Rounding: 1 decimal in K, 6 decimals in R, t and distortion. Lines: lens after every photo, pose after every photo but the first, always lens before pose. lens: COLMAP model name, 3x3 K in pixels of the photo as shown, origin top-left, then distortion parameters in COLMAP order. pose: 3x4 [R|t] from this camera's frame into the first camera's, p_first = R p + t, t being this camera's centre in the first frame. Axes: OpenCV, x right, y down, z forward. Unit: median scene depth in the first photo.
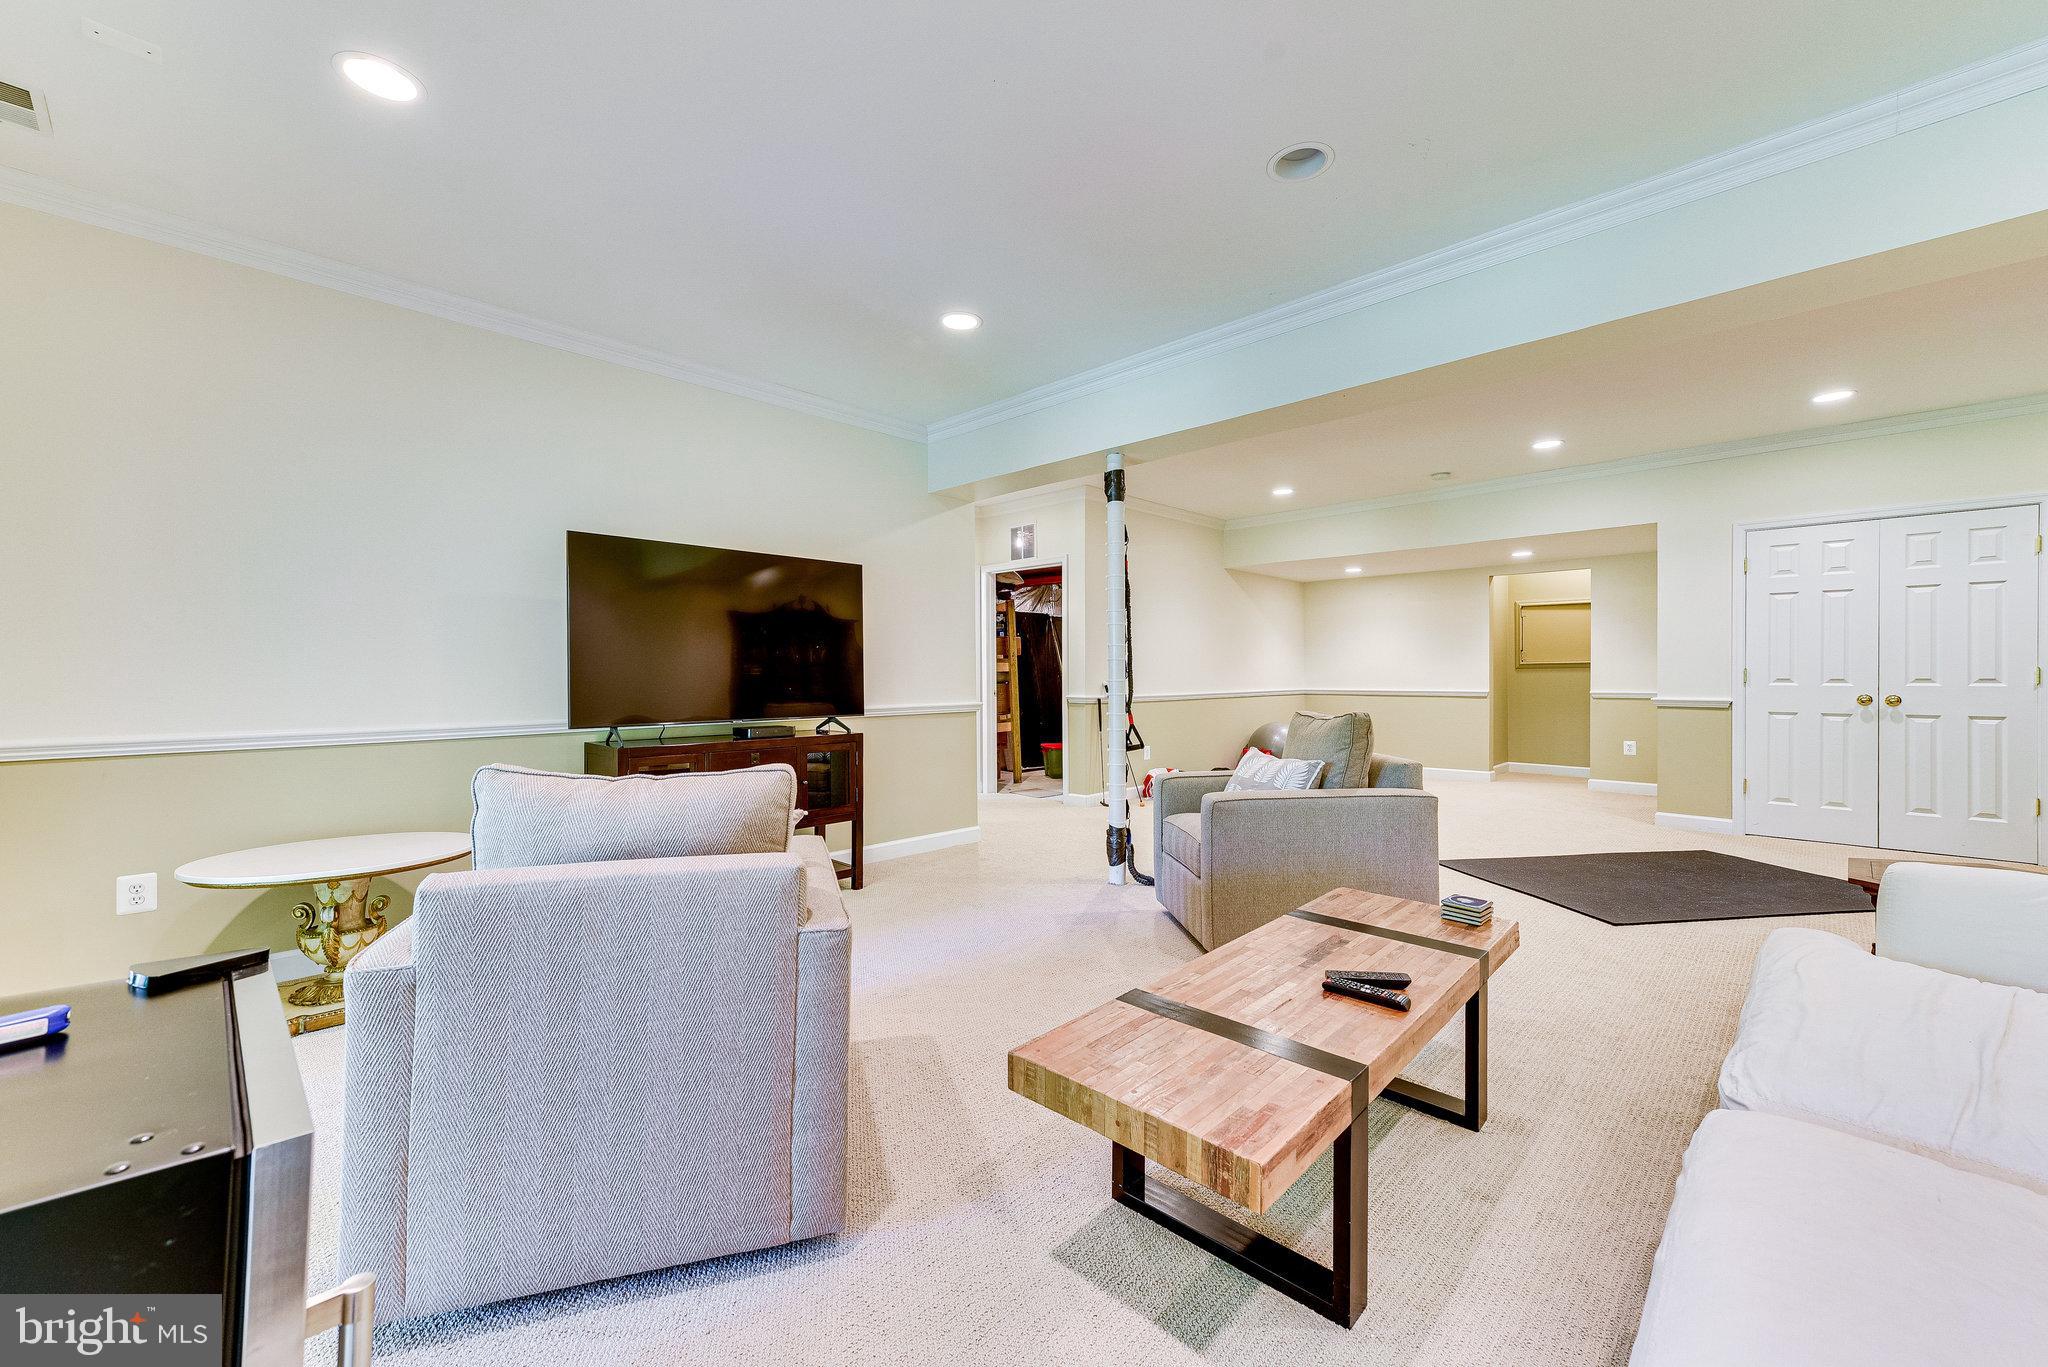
lens RADIAL K [[810.4, 0, 1017.9], [0, 810.4, 674.9], [0, 0, 1]] dist [0.001741, -0.000026]
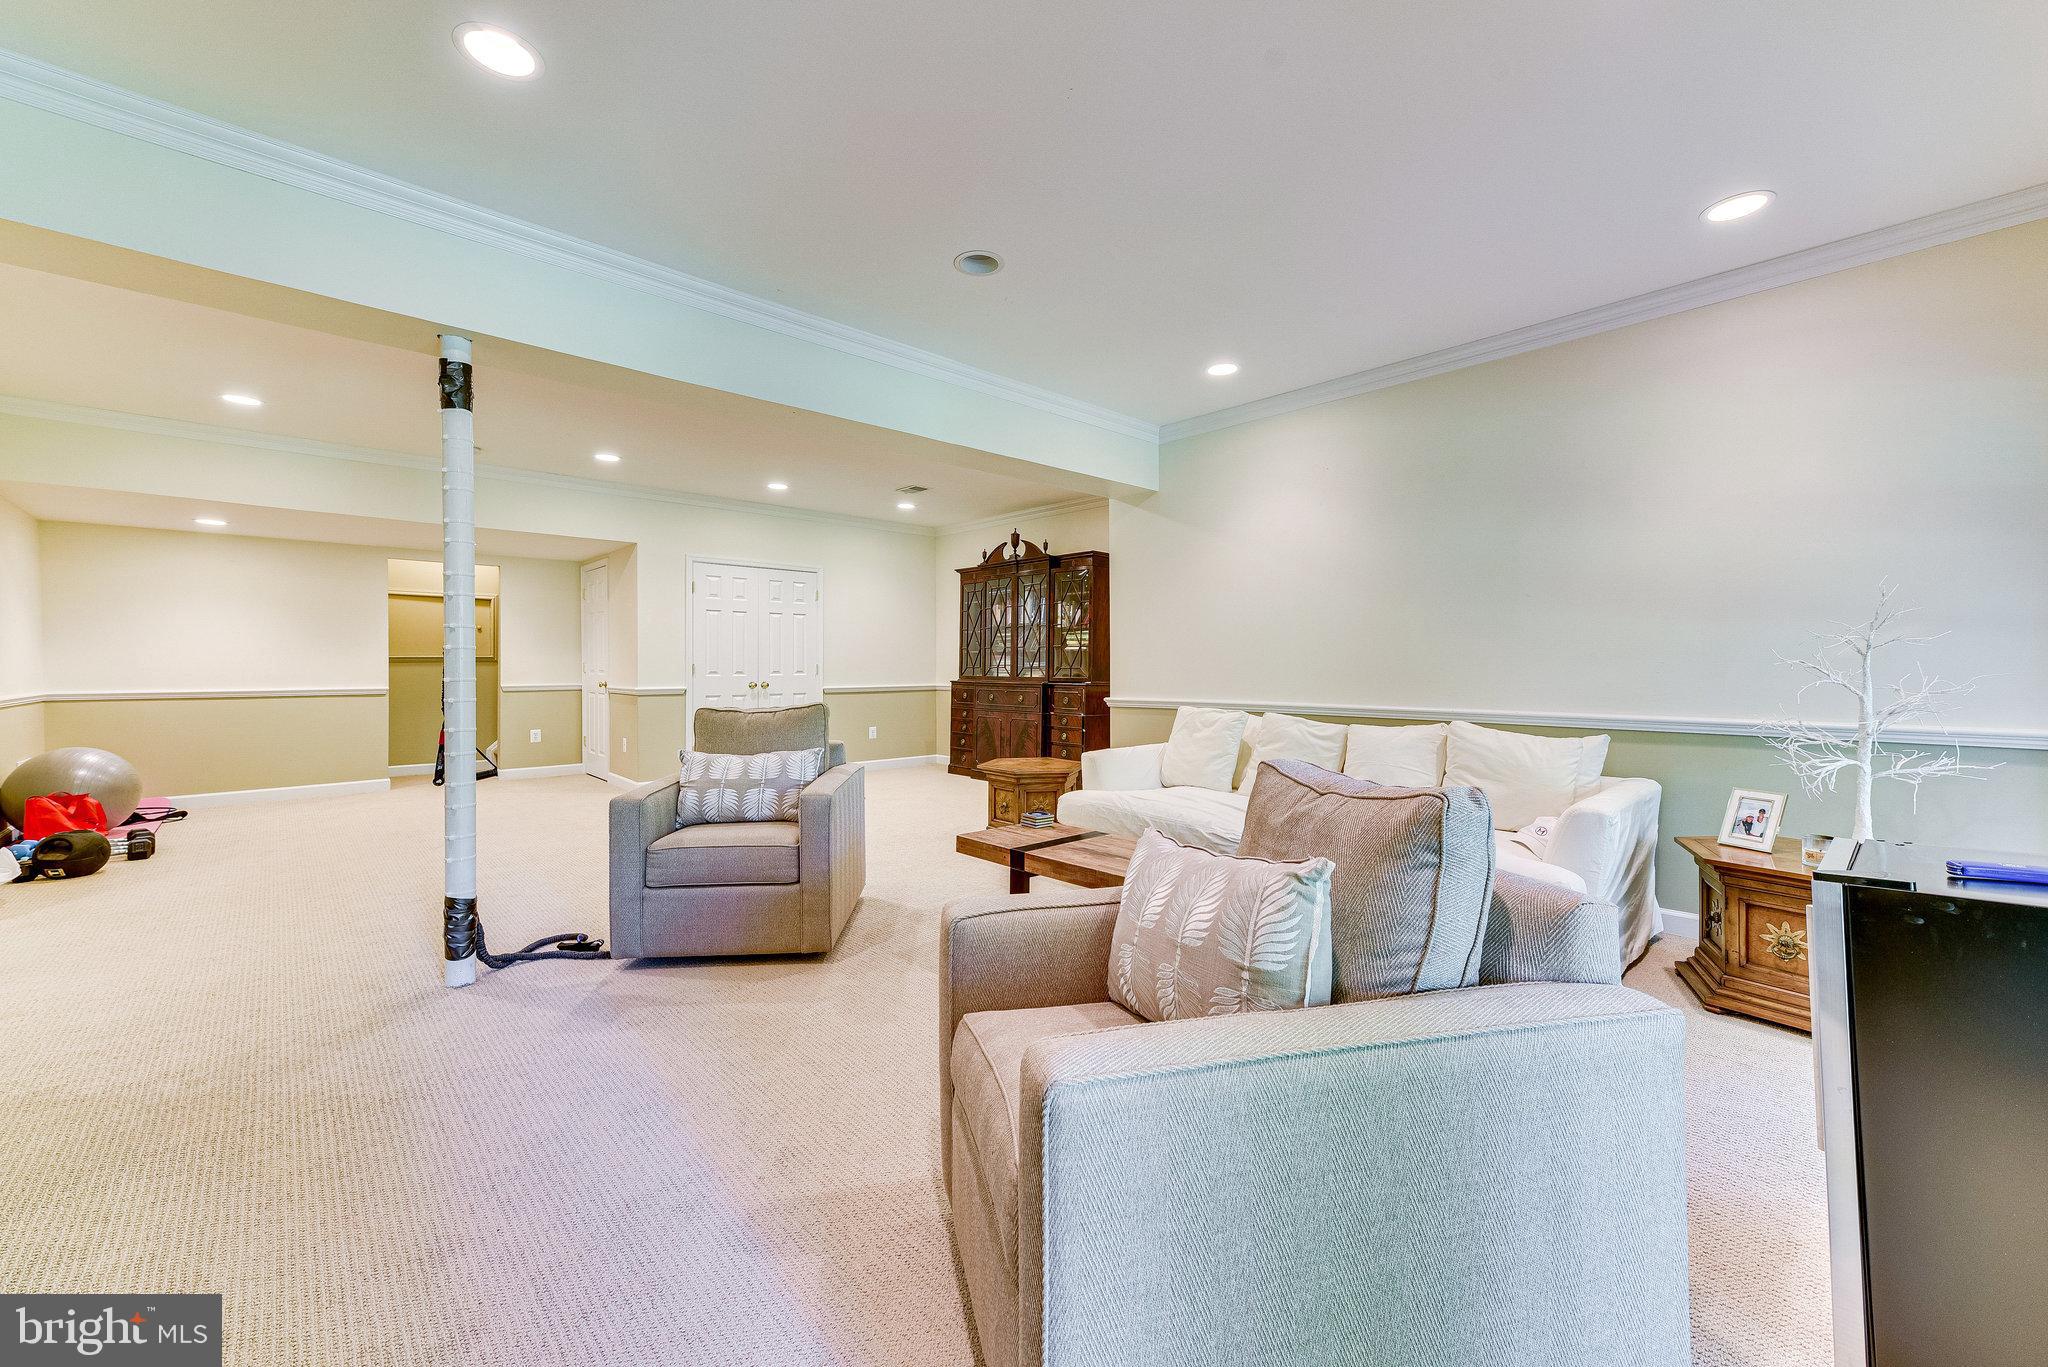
lens RADIAL K [[799.6, 0, 1029.0], [0, 799.6, 674.4], [0, 0, 1]] dist [0.006882, -0.000091]
pose [[0.036927, -0.009053, 0.999277, -0.443128], [0.001759, 0.999958, 0.008994, -0.002152], [-0.999316, 0.001426, 0.036941, 0.434267]]
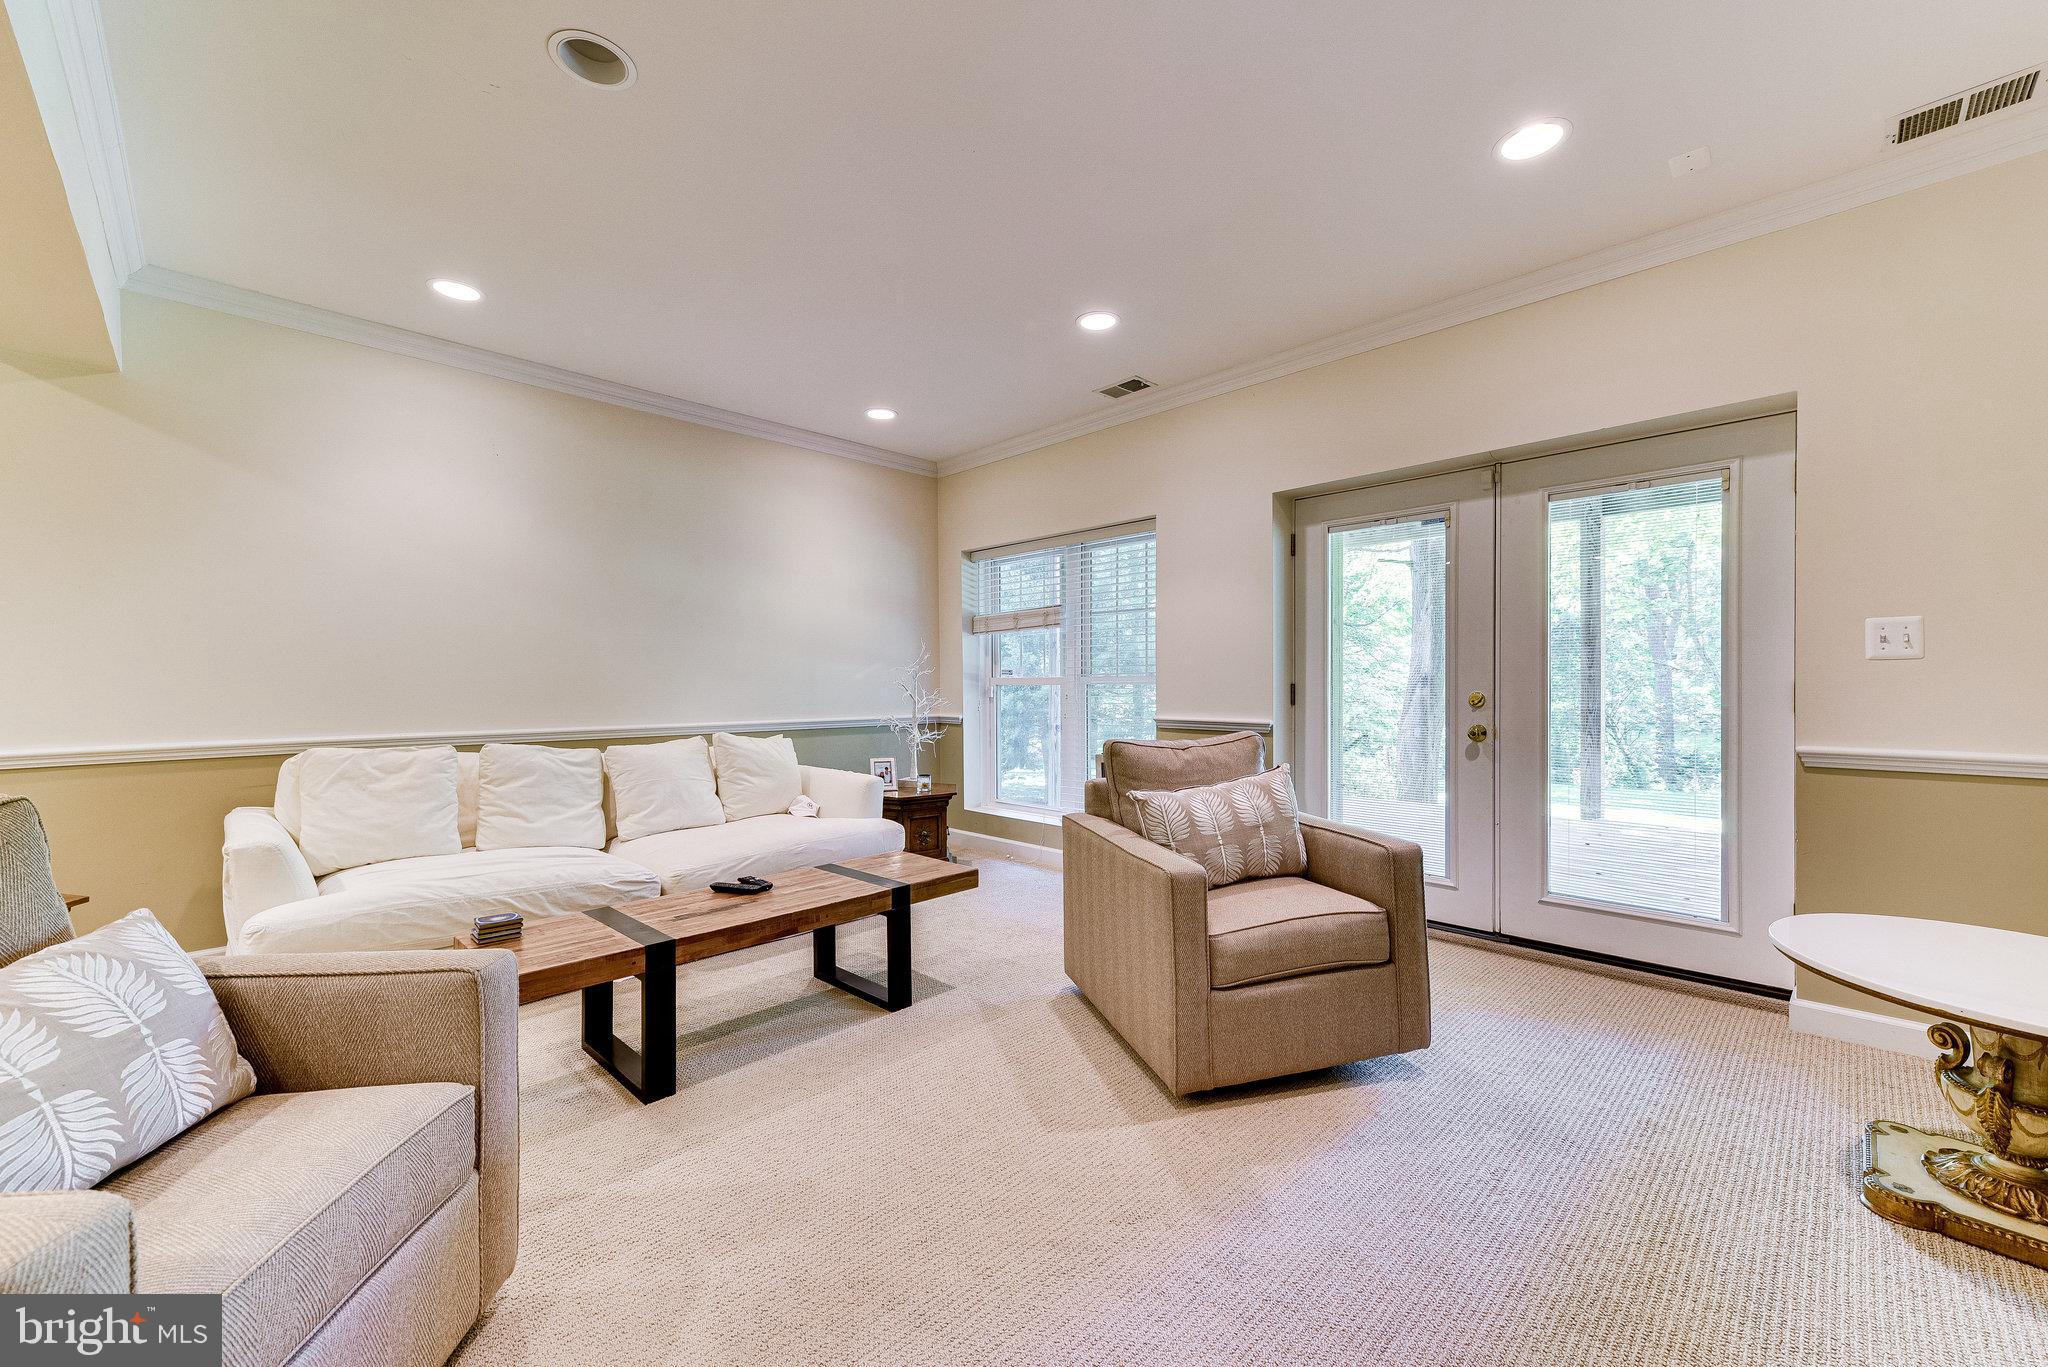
lens RADIAL K [[800.9, 0, 1024.0], [0, 800.9, 683.5], [0, 0, 1]] dist [0.012430, -0.000263]
pose [[-0.999749, 0.006945, 0.021315, -0.052854], [0.007033, 0.999967, 0.004040, -0.005512], [-0.021286, 0.004188, -0.999765, 0.896995]]
